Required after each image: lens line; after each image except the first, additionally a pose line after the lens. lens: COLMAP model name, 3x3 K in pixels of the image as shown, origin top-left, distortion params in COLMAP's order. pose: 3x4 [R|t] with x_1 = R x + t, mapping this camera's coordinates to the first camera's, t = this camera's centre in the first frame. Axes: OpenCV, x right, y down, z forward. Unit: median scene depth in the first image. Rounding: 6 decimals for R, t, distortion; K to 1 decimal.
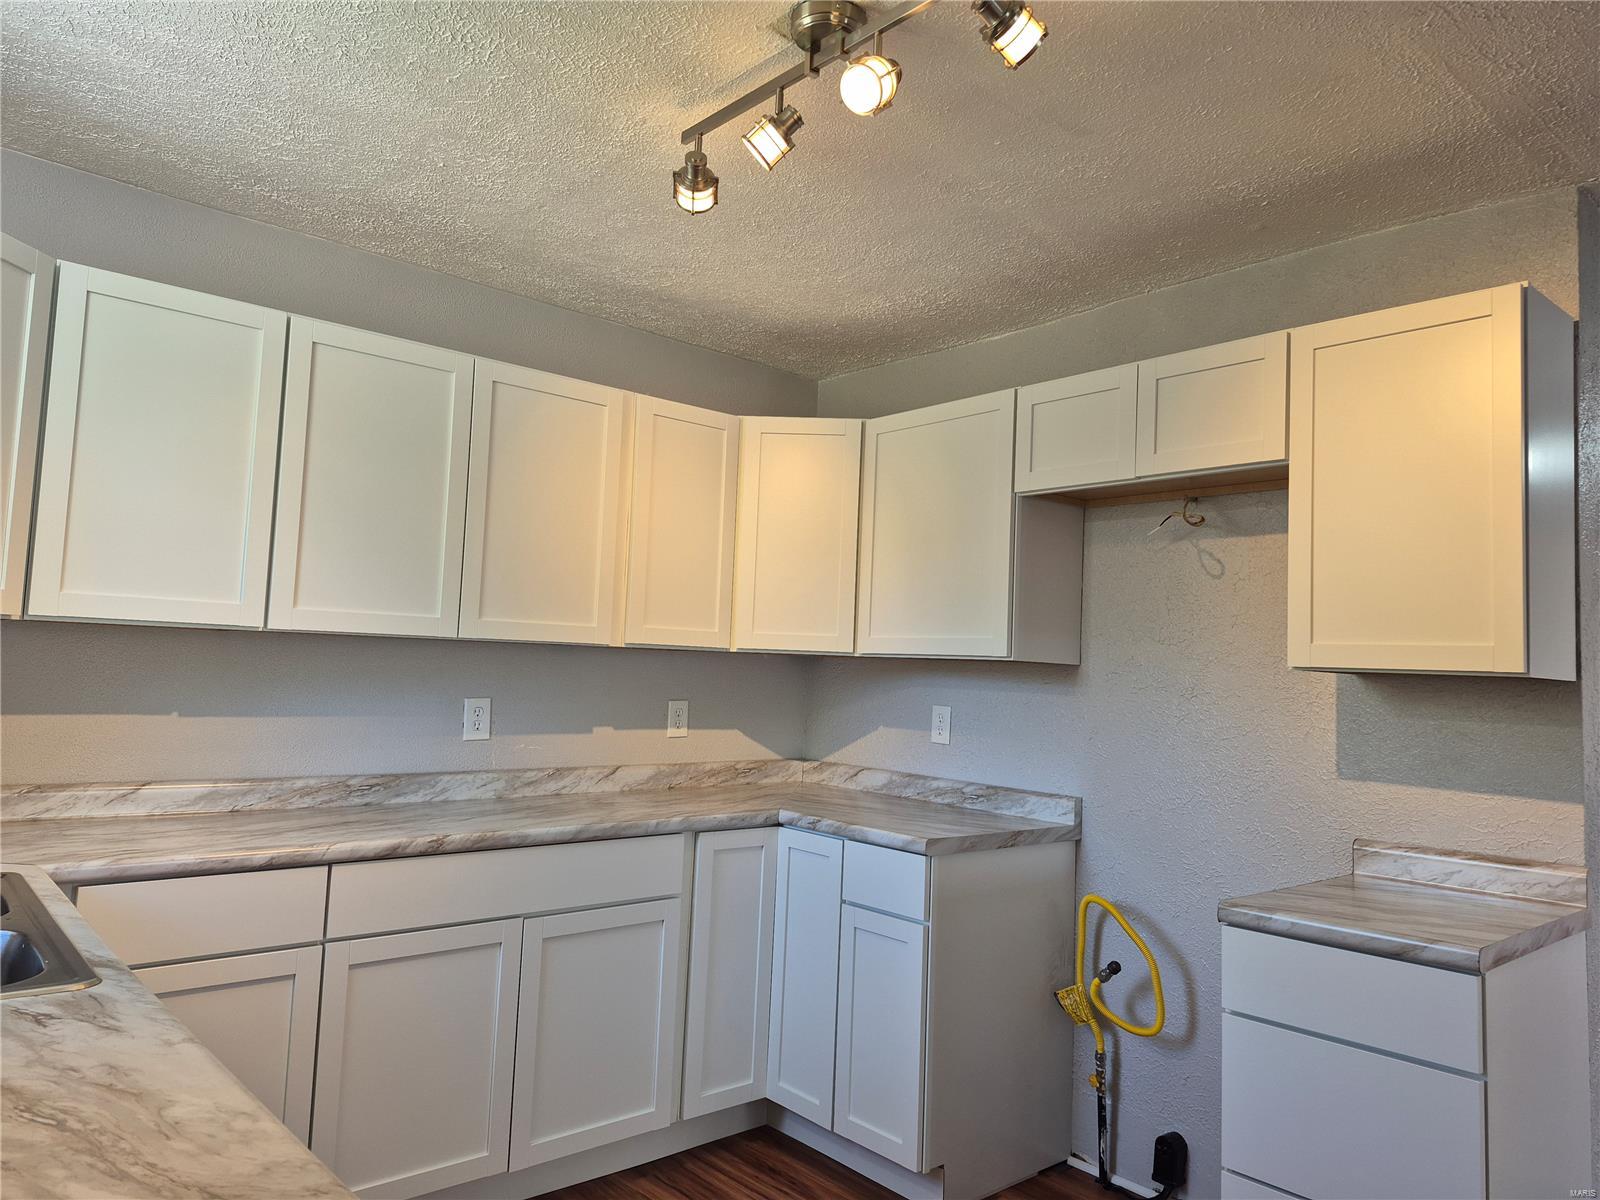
lens RADIAL K [[1110.4, 0, 799.9], [0, 1110.4, 586.7], [0, 0, 1]] dist [0.057018, -0.055883]
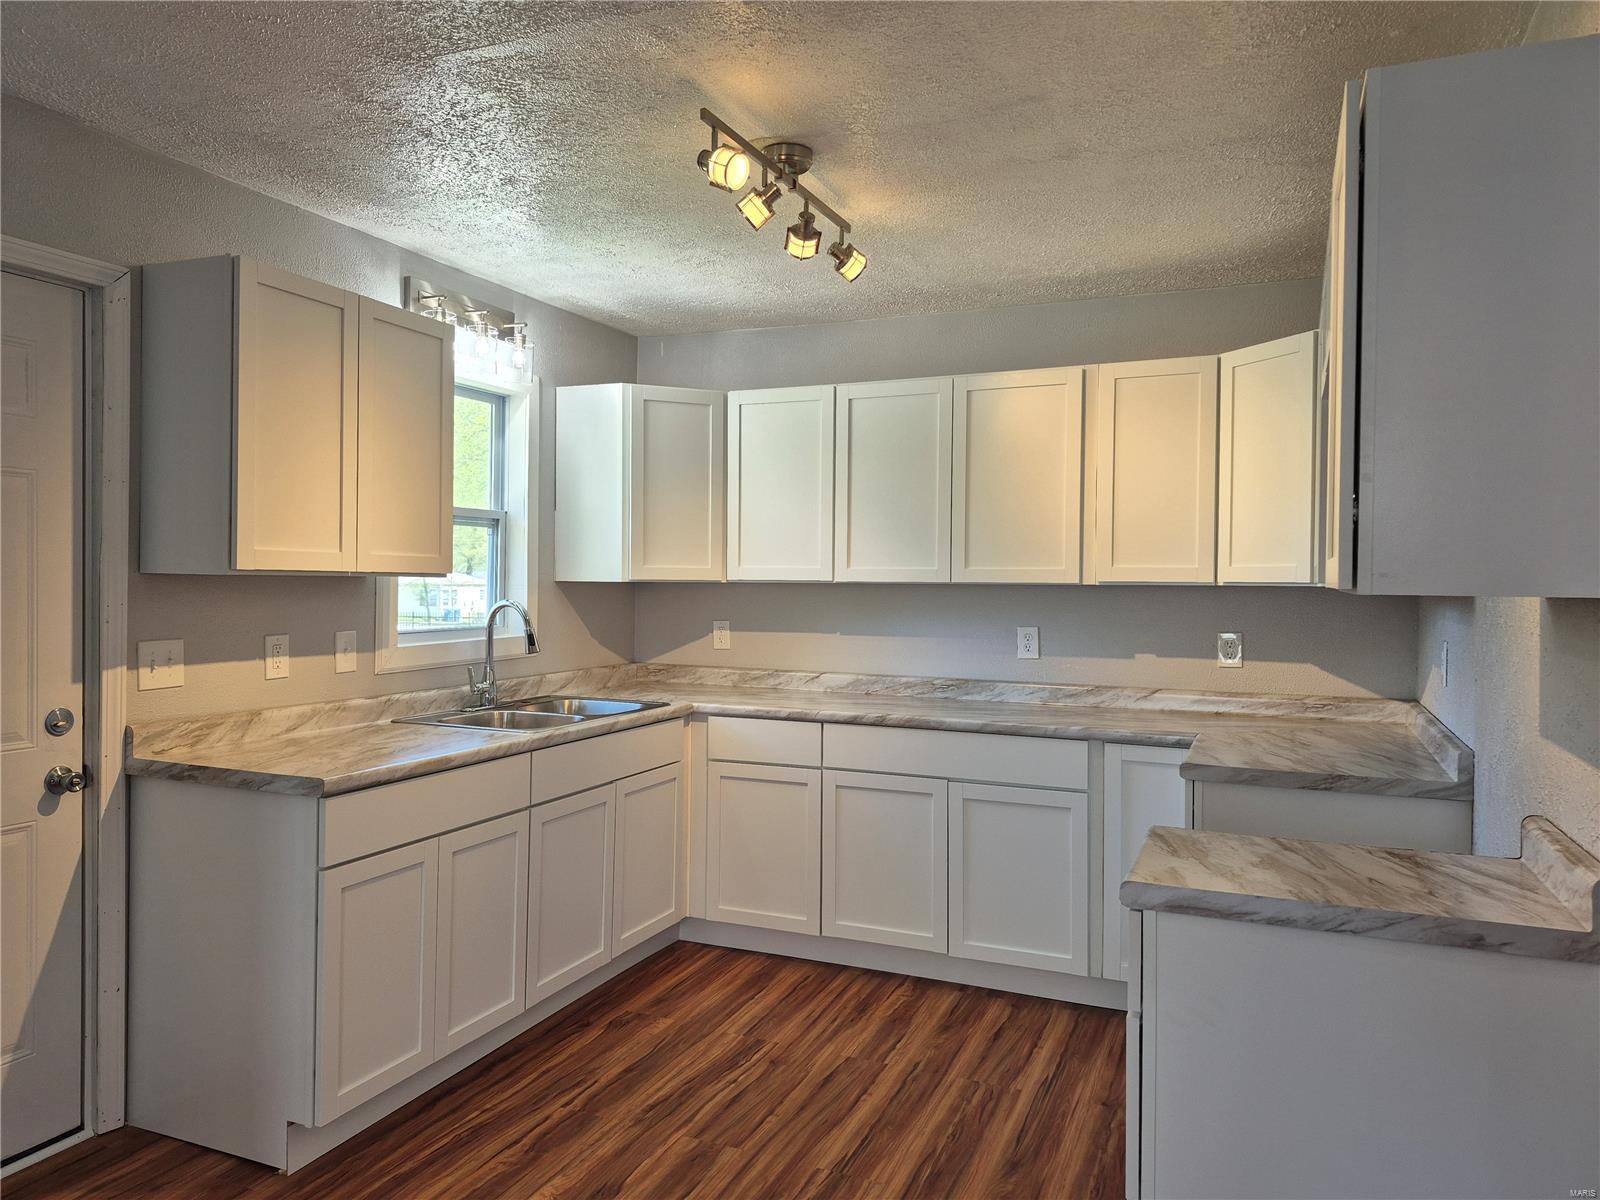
lens RADIAL K [[1110.4, 0, 795.0], [0, 1110.4, 600.2], [0, 0, 1]] dist [0.057018, -0.055883]
pose [[0.410583, -0.018763, -0.911630, 0.851562], [0.075122, 0.997085, 0.013312, 0.033518], [0.908723, -0.073950, 0.410796, 0.239775]]
